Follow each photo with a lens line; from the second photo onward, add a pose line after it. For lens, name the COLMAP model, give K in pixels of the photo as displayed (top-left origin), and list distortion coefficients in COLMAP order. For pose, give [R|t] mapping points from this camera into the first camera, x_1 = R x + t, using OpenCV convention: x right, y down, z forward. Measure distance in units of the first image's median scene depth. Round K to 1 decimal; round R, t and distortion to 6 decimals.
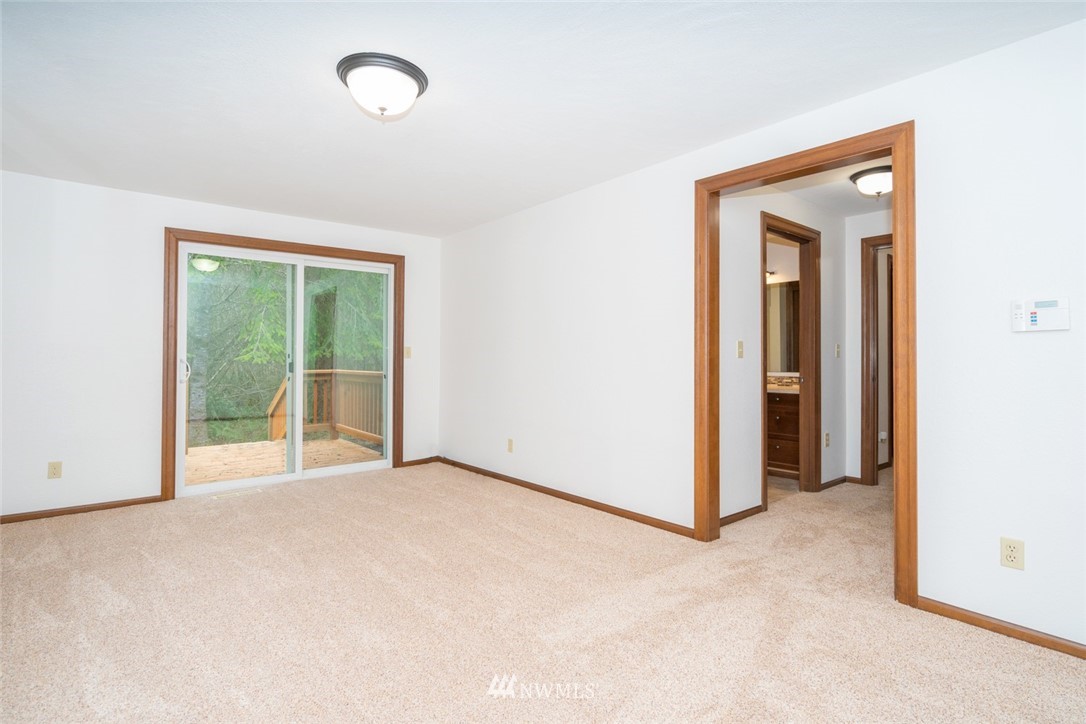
lens RADIAL K [[505.6, 0, 536.0], [0, 505.6, 357.7], [0, 0, 1]] dist [-0.002957, -0.000188]
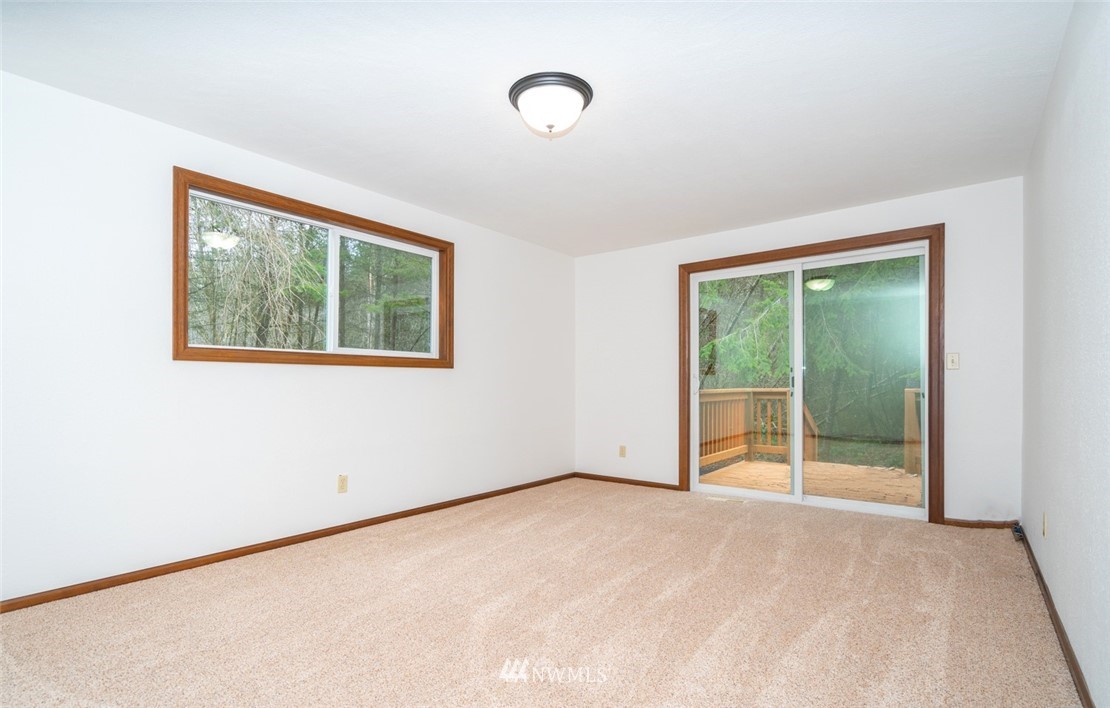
lens RADIAL K [[520.7, 0, 555.4], [0, 520.7, 403.2], [0, 0, 1]] dist [0.001770, 0.000102]
pose [[0.250244, 0.041715, -0.967284, 0.400957], [0.007365, 0.998960, 0.044987, 0.012785], [0.968155, -0.018382, 0.249677, 0.393124]]
